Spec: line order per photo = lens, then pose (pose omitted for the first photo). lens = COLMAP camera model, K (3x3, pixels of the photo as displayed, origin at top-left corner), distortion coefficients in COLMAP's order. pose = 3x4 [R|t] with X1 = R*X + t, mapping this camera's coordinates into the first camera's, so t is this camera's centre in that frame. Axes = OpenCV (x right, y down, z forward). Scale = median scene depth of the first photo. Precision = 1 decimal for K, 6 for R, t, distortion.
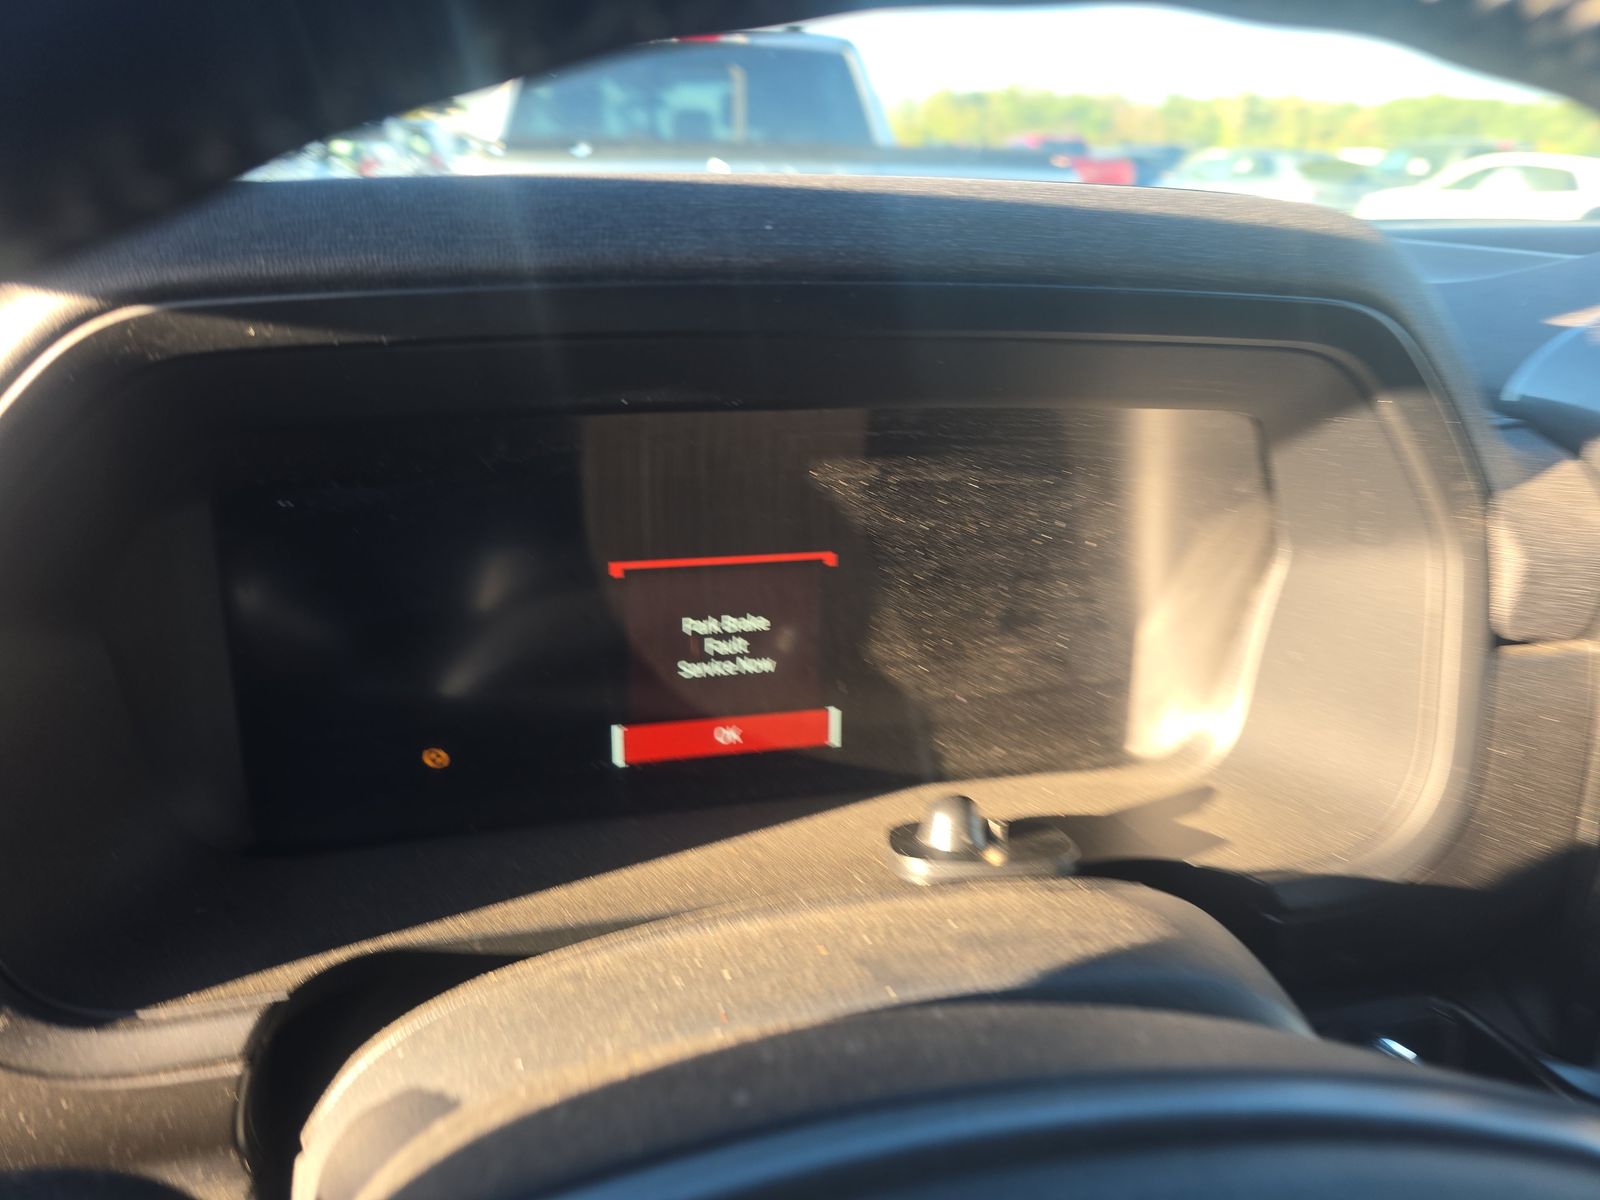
lens RADIAL K [[1072.0, 0, 806.0], [0, 1072.0, 601.1], [0, 0, 1]] dist [0.060849, -0.077352]
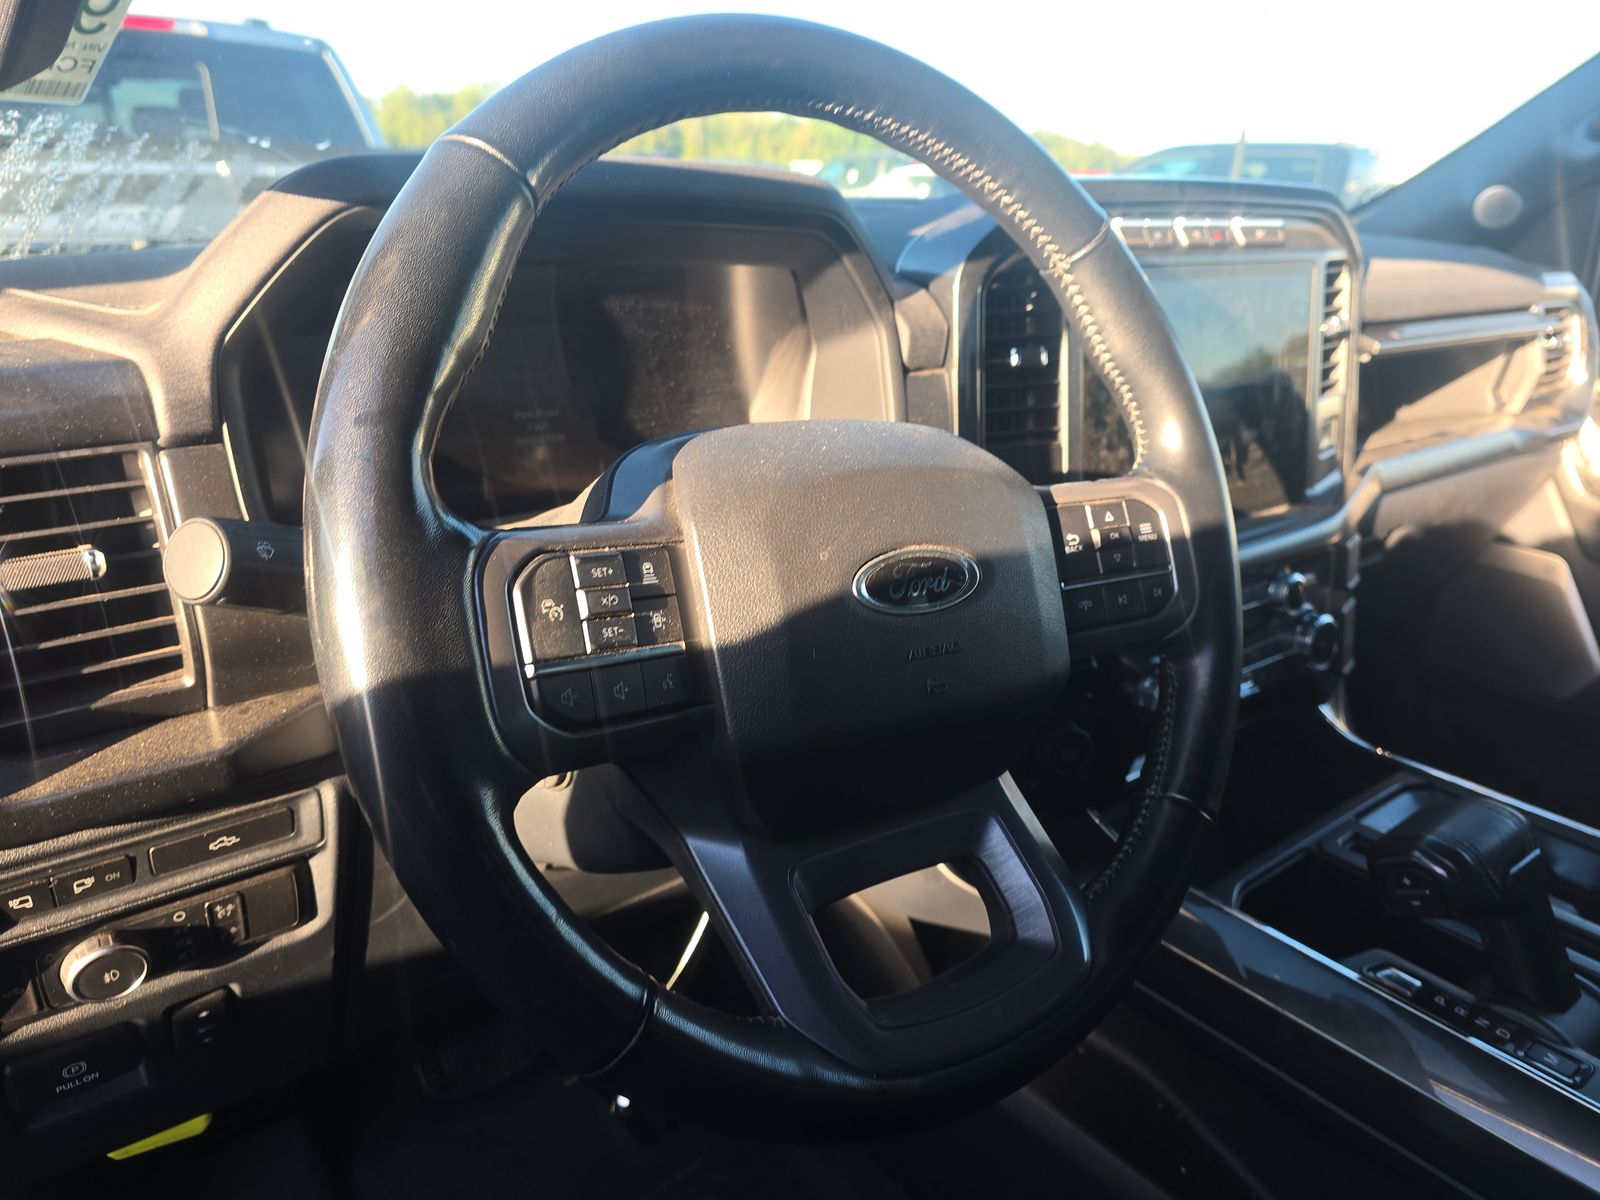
lens RADIAL K [[1072.0, 0, 806.0], [0, 1072.0, 601.1], [0, 0, 1]] dist [0.060849, -0.077352]
pose [[0.902684, -0.150115, 0.403270, -0.501989], [0.152173, 0.987981, 0.027144, 0.397423], [-0.402497, 0.036864, 0.914679, -0.903607]]
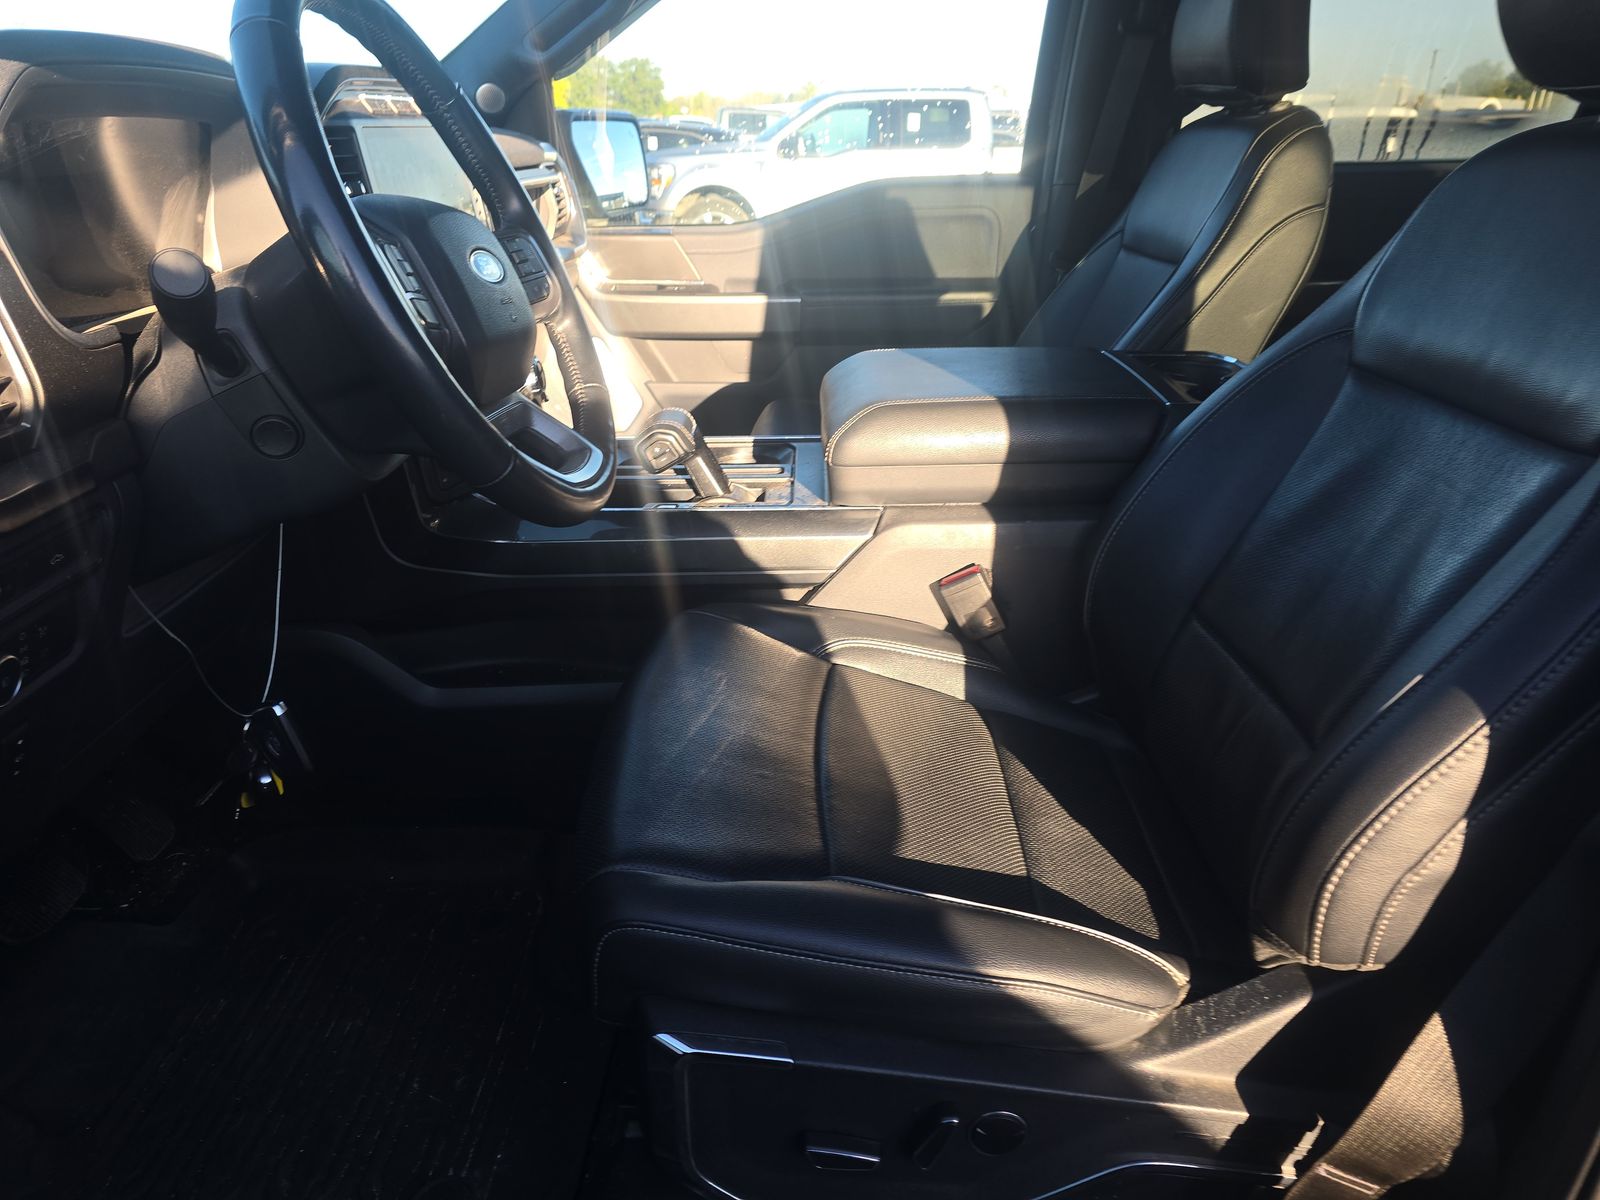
lens RADIAL K [[1072.0, 0, 806.0], [0, 1072.0, 601.1], [0, 0, 1]] dist [0.060849, -0.077352]
pose [[0.207859, -0.406454, 0.889714, -2.338378], [0.360532, 0.877376, 0.316588, 0.598210], [-0.909292, 0.254965, 0.328910, -1.104965]]
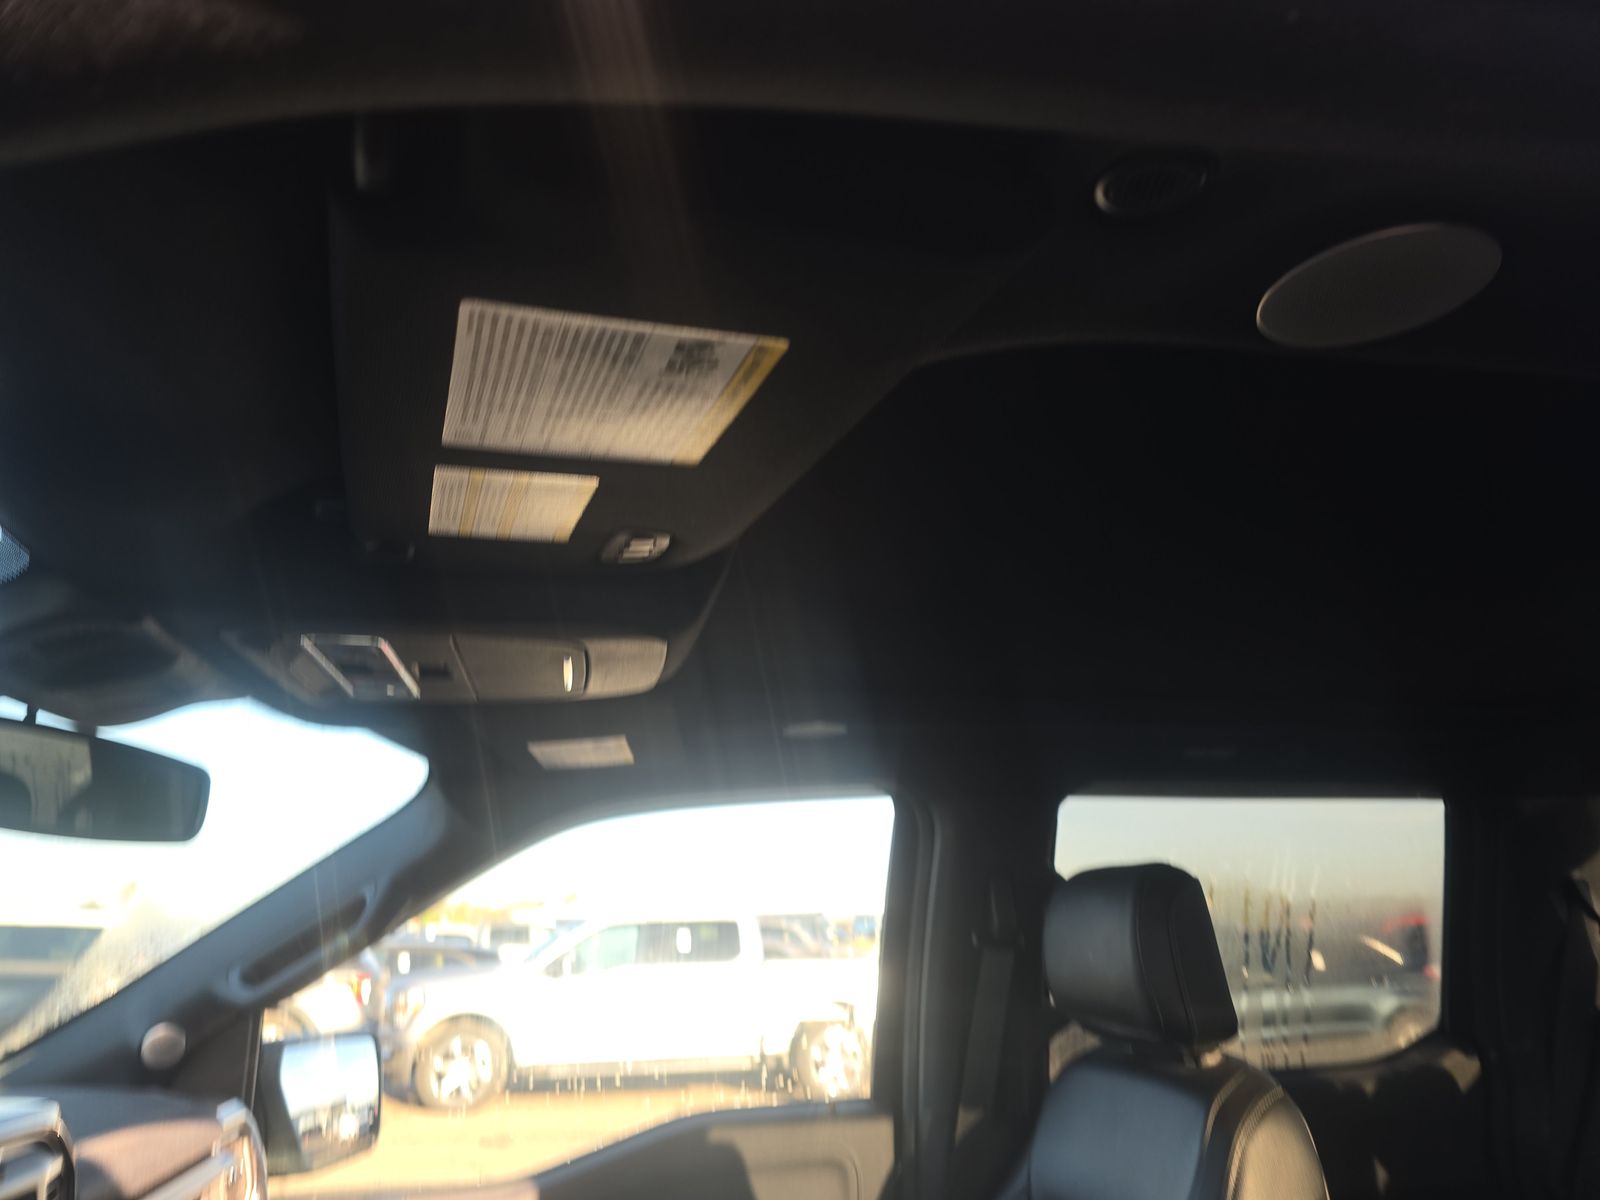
lens RADIAL K [[1072.0, 0, 806.0], [0, 1072.0, 601.1], [0, 0, 1]] dist [0.060849, -0.077352]
pose [[0.000402, 0.272398, 0.962185, -0.879255], [0.377061, 0.891123, -0.252437, -0.093228], [-0.926188, 0.362904, -0.102353, -0.825840]]
